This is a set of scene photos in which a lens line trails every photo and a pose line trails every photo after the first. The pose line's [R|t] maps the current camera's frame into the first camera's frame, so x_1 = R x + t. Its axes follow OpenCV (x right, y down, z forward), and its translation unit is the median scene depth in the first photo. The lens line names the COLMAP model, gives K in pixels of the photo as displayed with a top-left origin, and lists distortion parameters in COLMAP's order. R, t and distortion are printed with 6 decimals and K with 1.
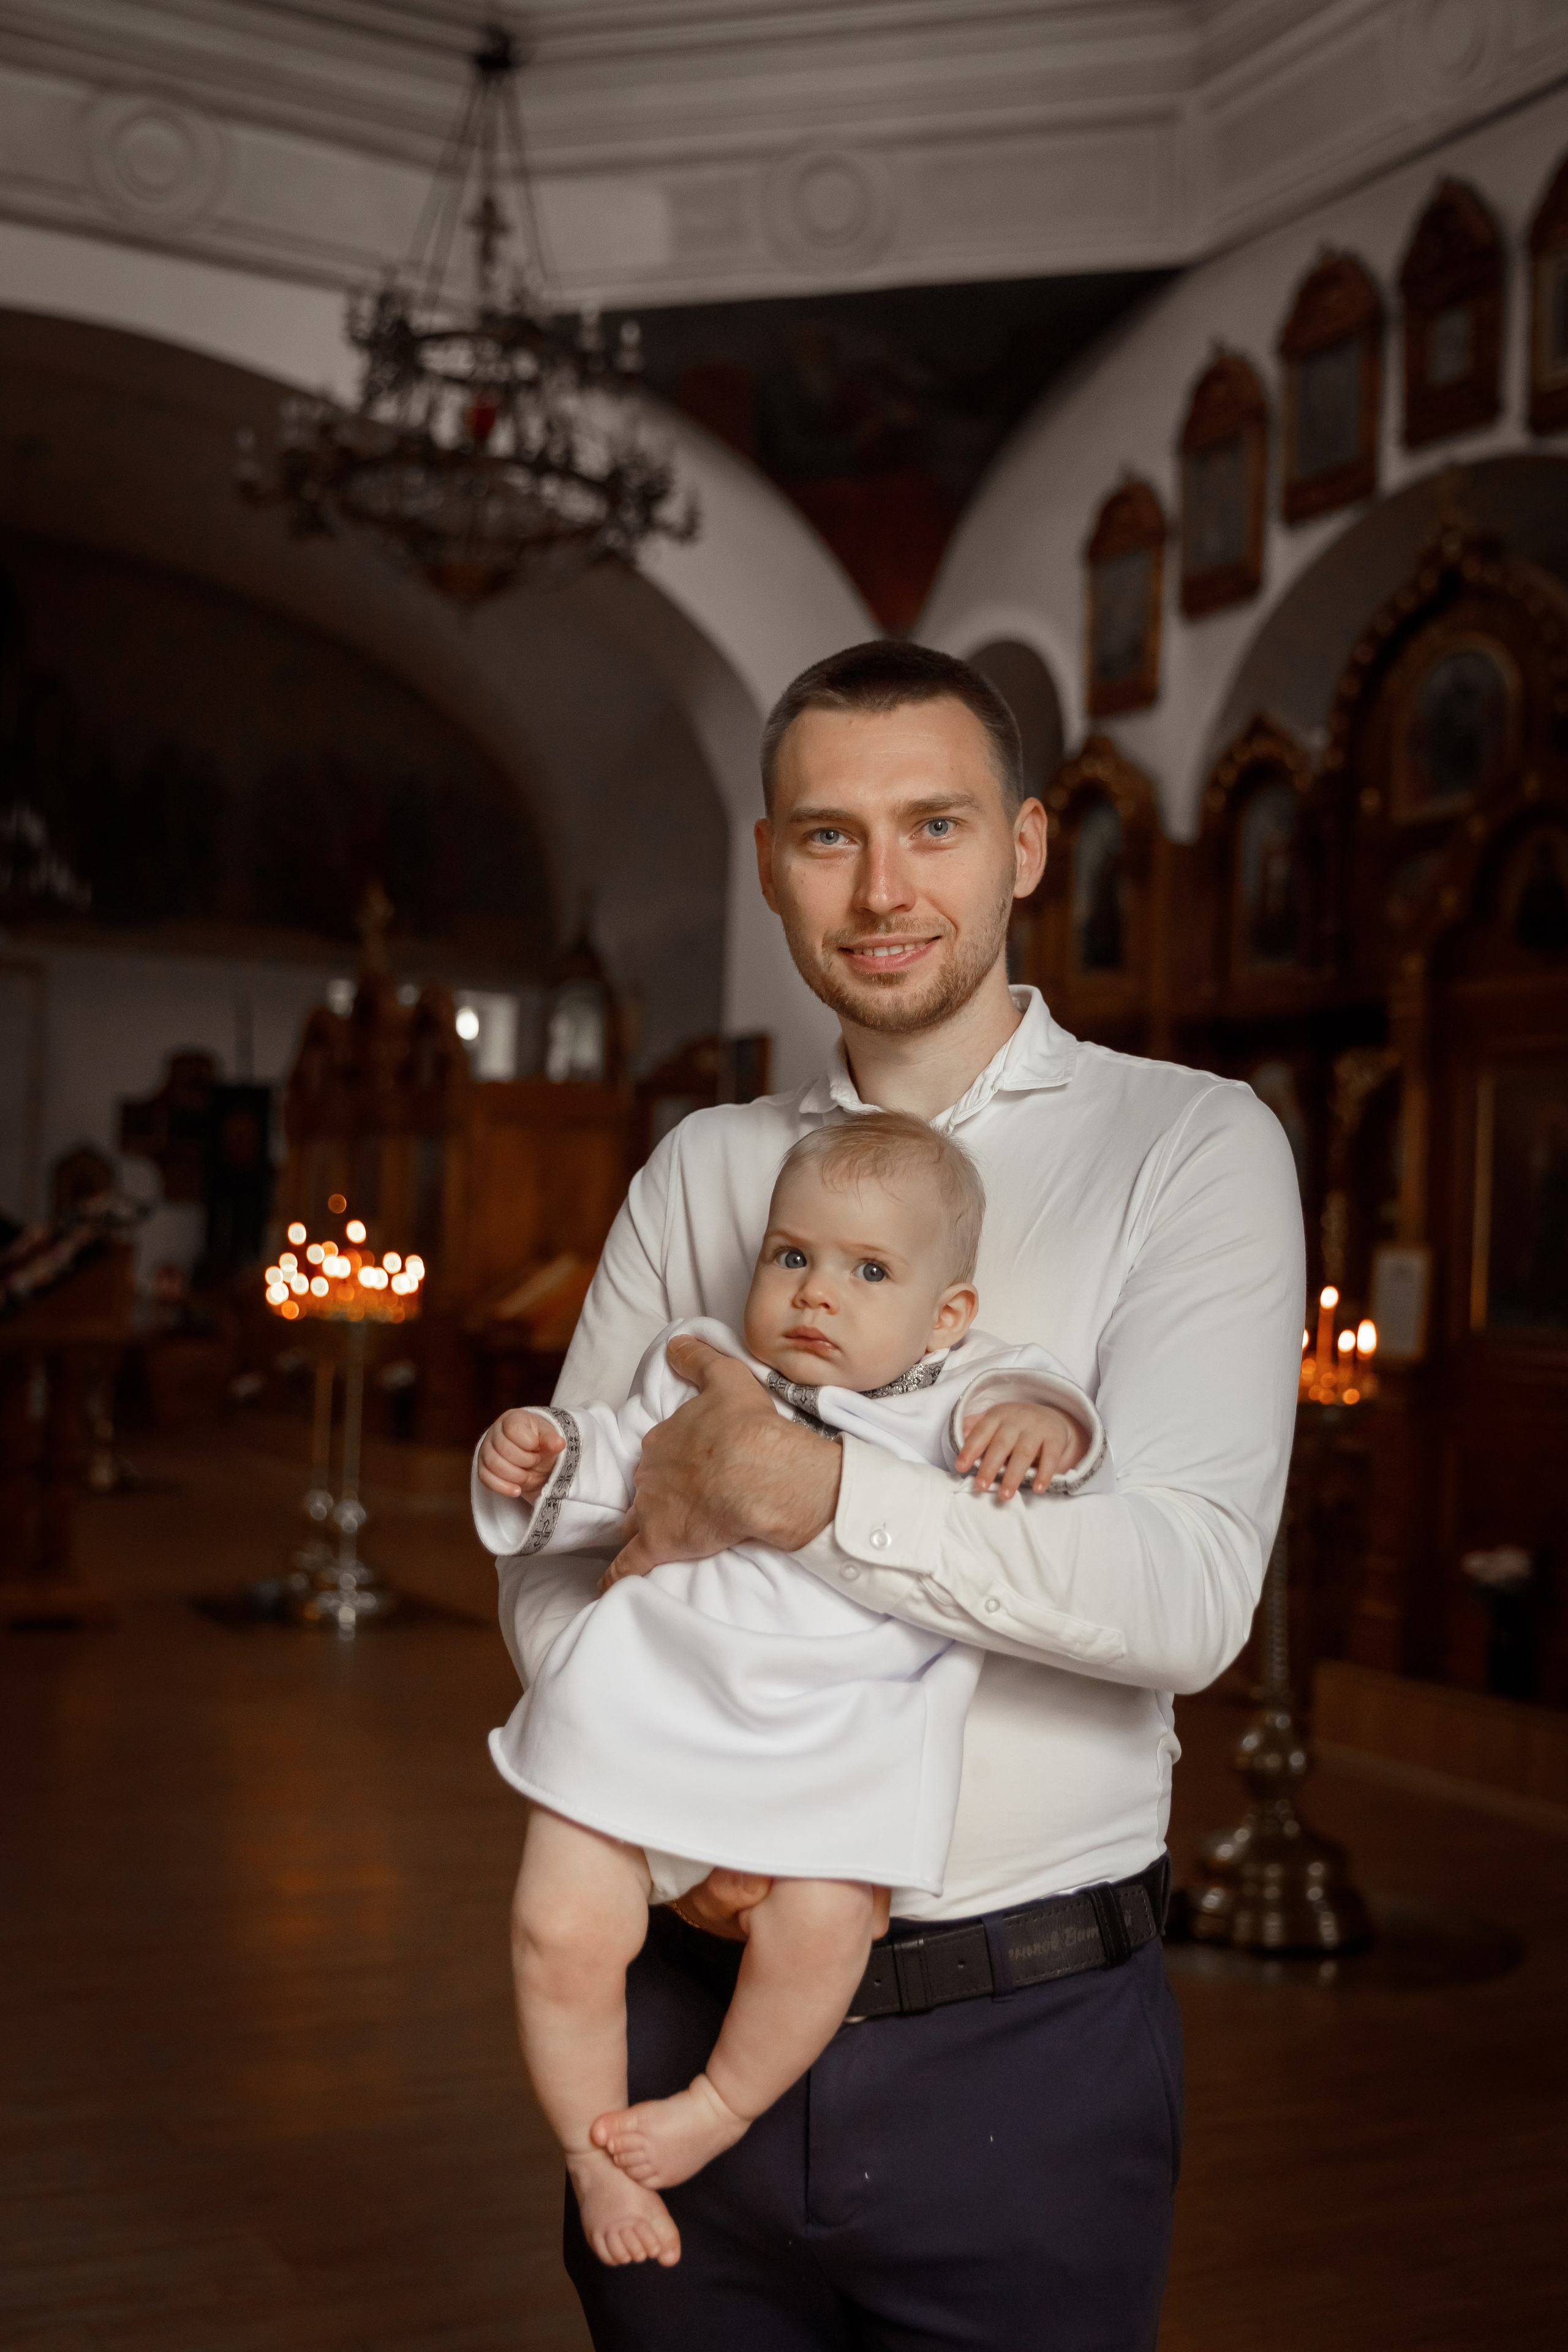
lens RADIAL K [[2652.4, 0, 784.0], [0, 2652.4, 1176.0], [0, 0, 1]] dist [-0.003313, -0.004098]
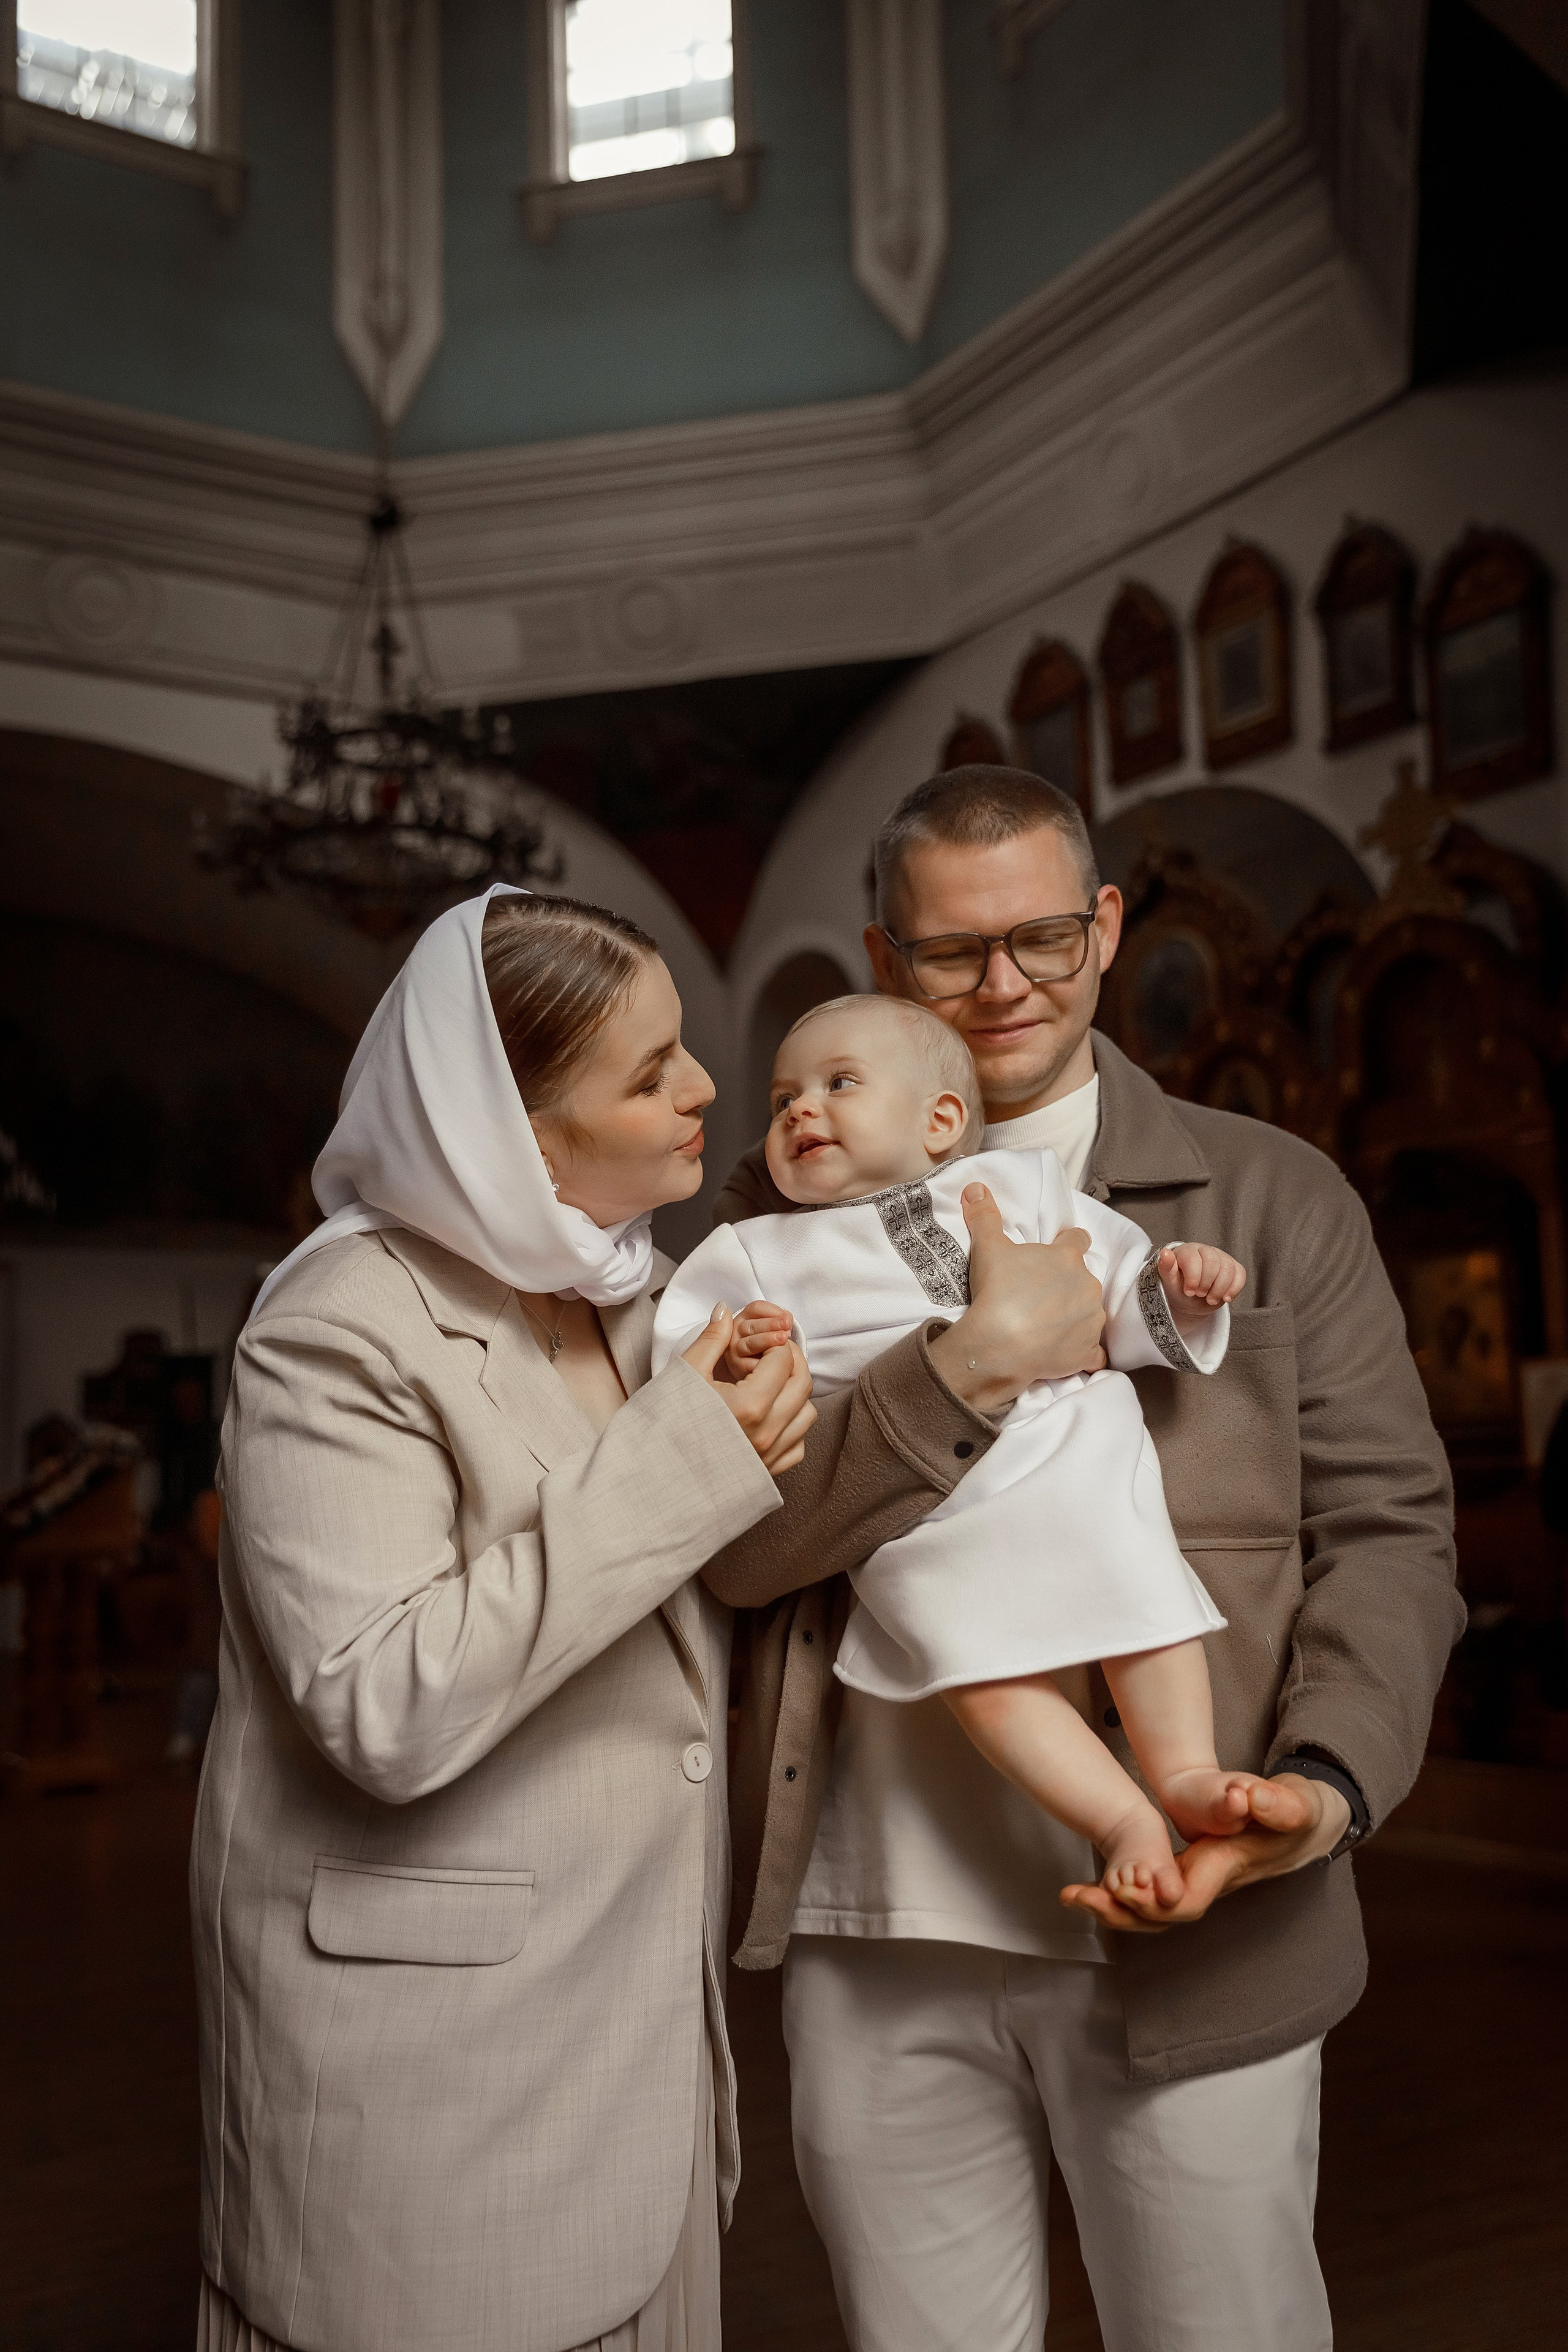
lens RADIAL K [[2294.8, 0, 784.0], [0, 2294.8, 1176.0], [0, 0, 1]] dist [0.004096, -0.000196]
pose [[0.995956, -0.056153, 0.070127, -0.011852], [0.063435, 0.992305, -0.106336, 0.020339], [-0.063617, 0.110354, 0.991854, -0.069001]]
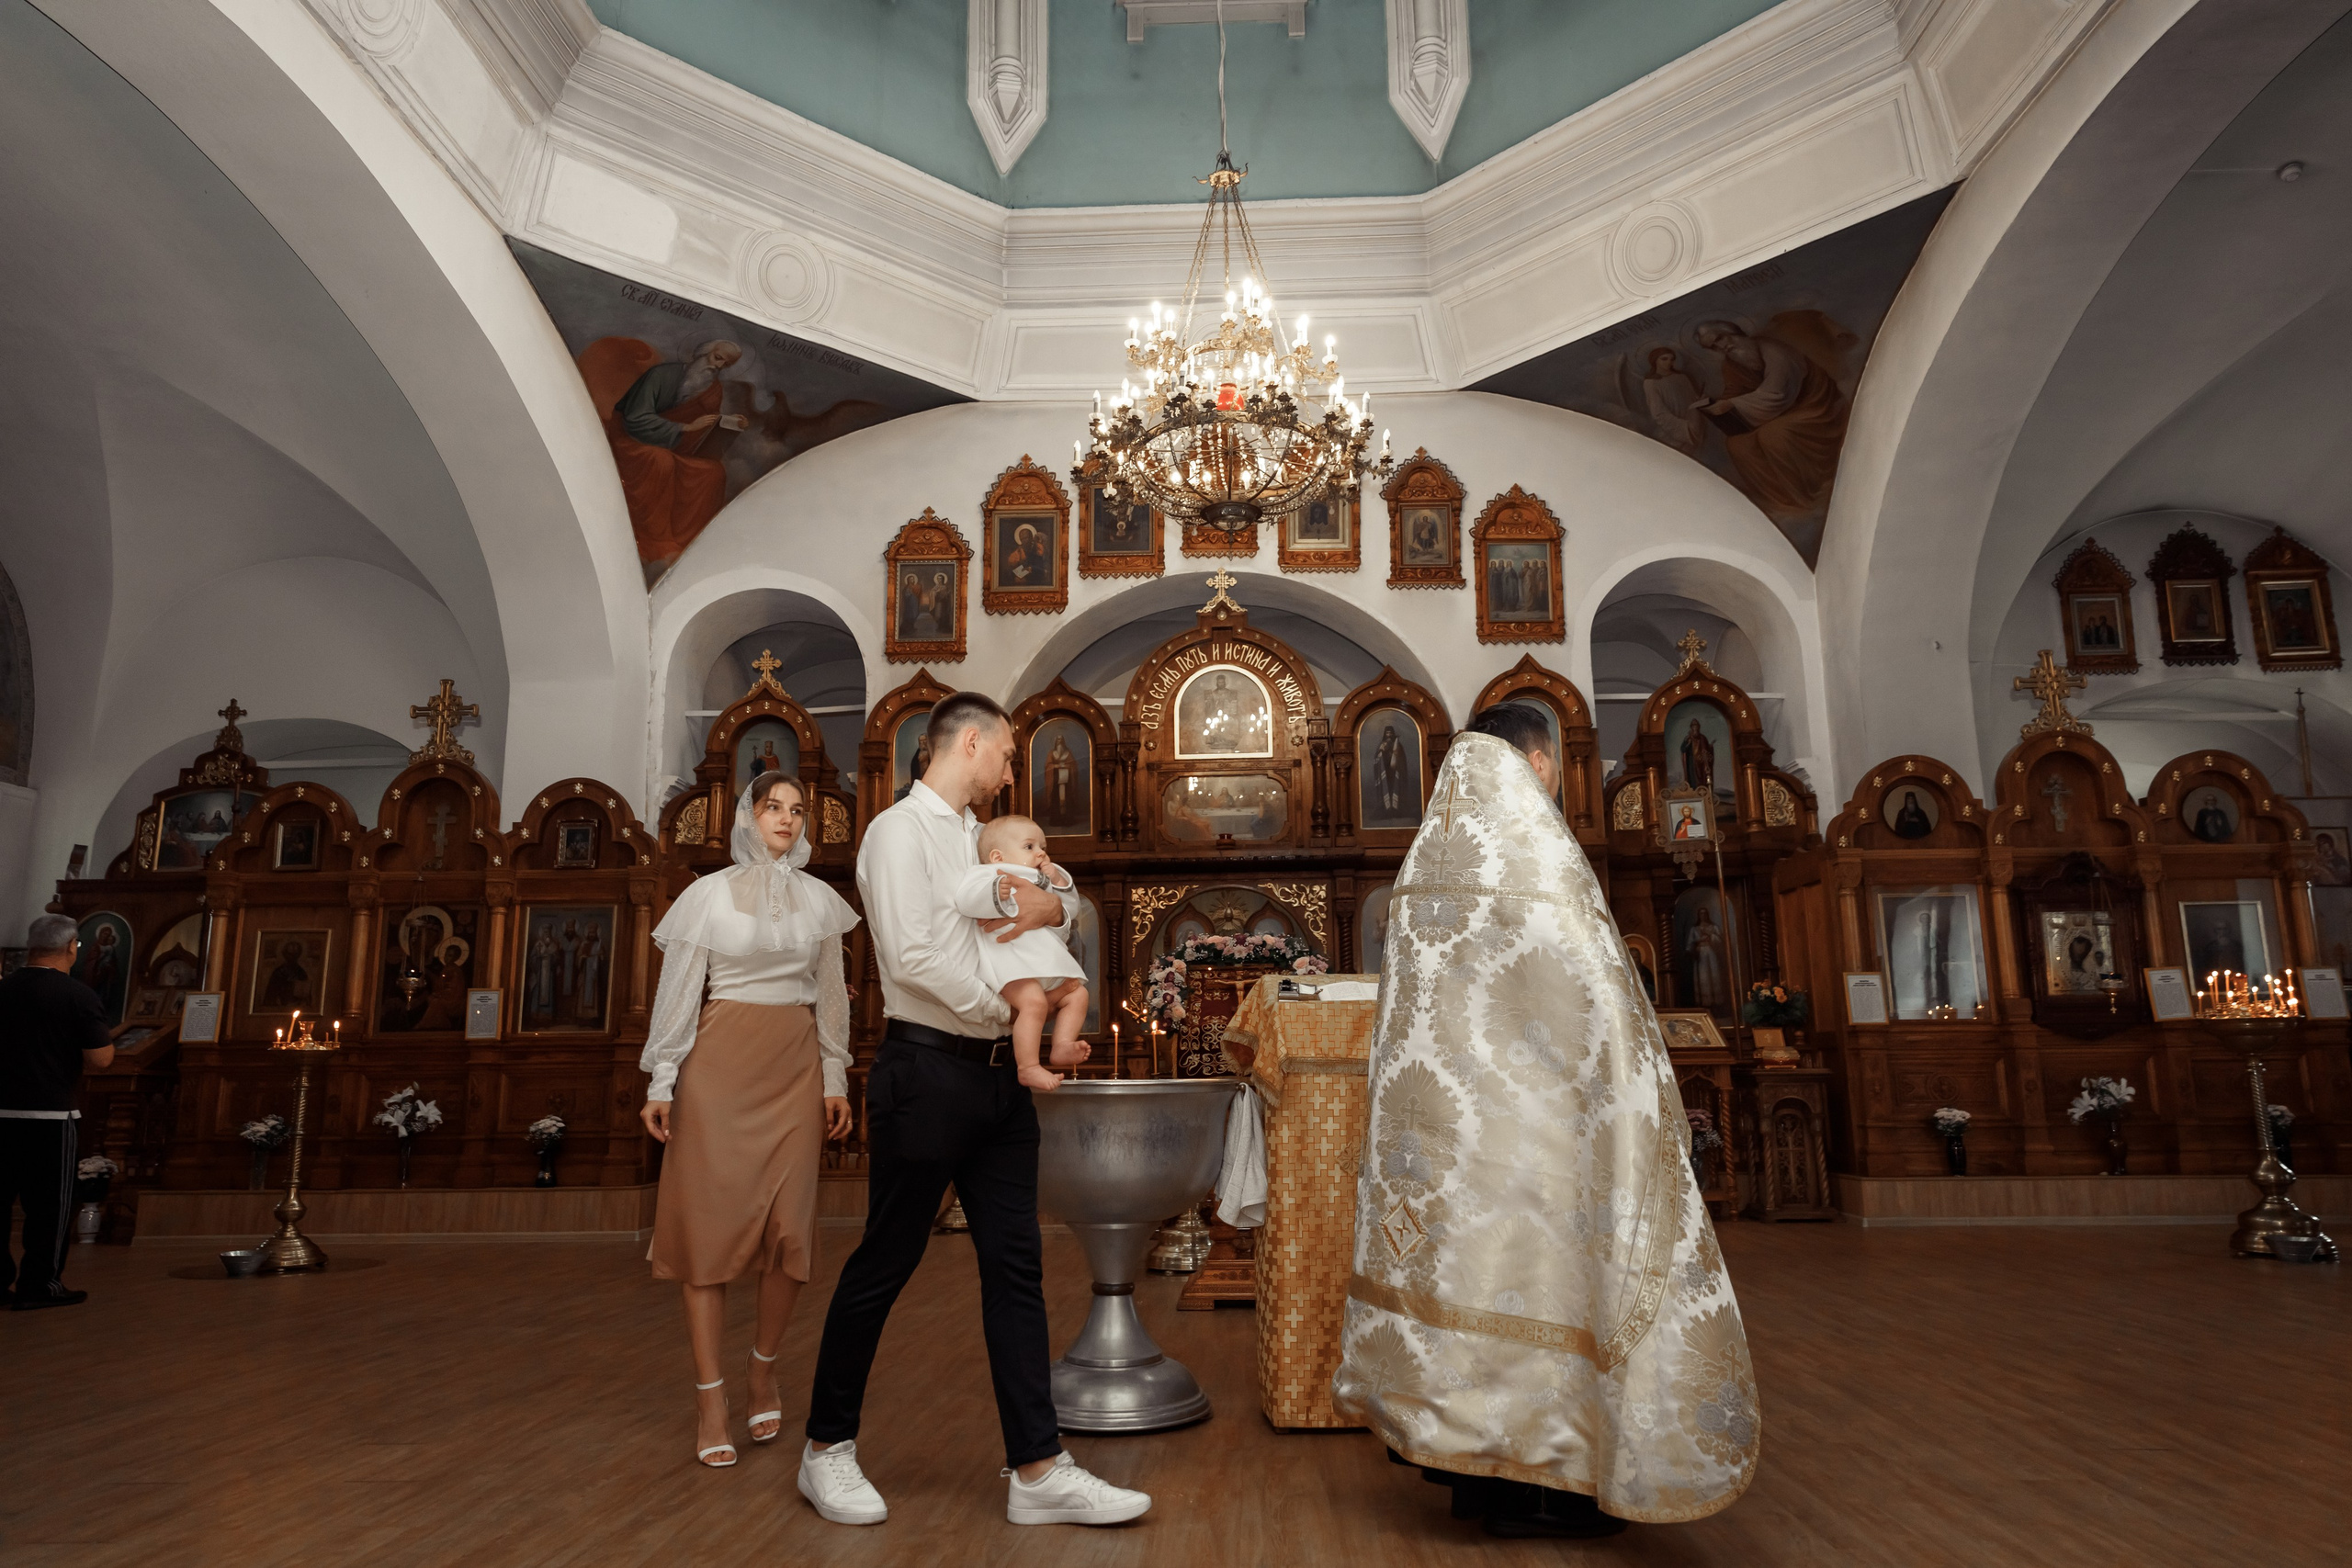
lens RADIAL K [[1678.7, 0, 1175.2], [0, 1678.7, 697.9], [0, 0, 1]] dist [0.022239, 0.000812]
pose [[0.501766, 0.155316, 0.850945, -0.823596], [0.005136, 0.983196, -0.182483, 0.035957], [-0.864988, 0.095934, 0.492537, 0.507313]]
